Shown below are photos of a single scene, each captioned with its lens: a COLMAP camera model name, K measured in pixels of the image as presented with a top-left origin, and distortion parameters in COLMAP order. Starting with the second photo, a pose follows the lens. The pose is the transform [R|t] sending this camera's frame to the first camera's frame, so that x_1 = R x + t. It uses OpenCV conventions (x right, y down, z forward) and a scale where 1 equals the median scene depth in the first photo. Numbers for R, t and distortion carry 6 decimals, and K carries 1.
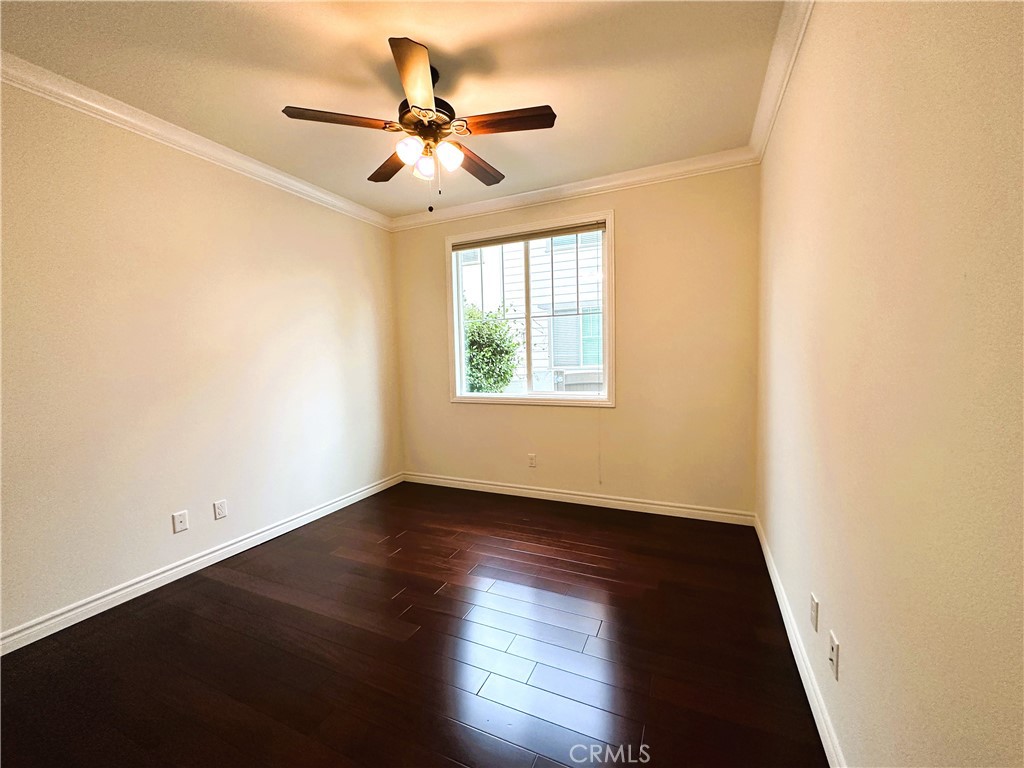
lens RADIAL K [[406.5, 0, 516.1], [0, 406.5, 385.1], [0, 0, 1]] dist [-0.001469, -0.000193]
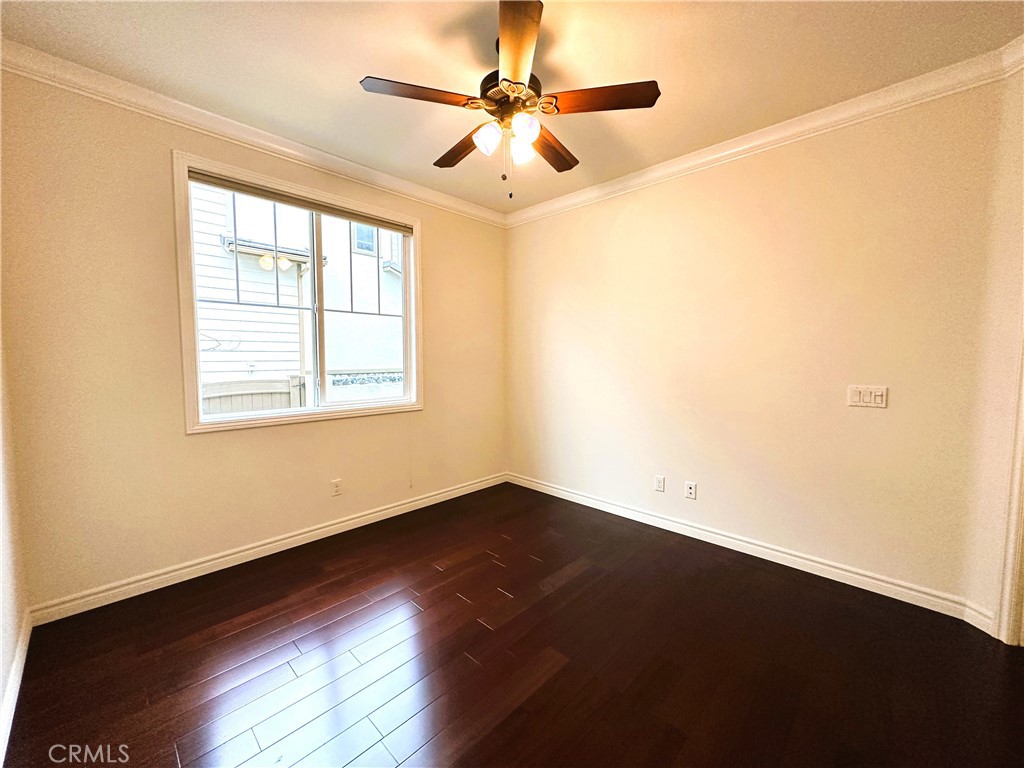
lens RADIAL K [[406.5, 0, 514.4], [0, 406.5, 383.5], [0, 0, 1]] dist [-0.001469, -0.000193]
pose [[0.344744, -0.038347, 0.937913, -0.605115], [0.057769, 0.998138, 0.019576, -0.016822], [-0.936917, 0.047434, 0.346318, 0.389914]]
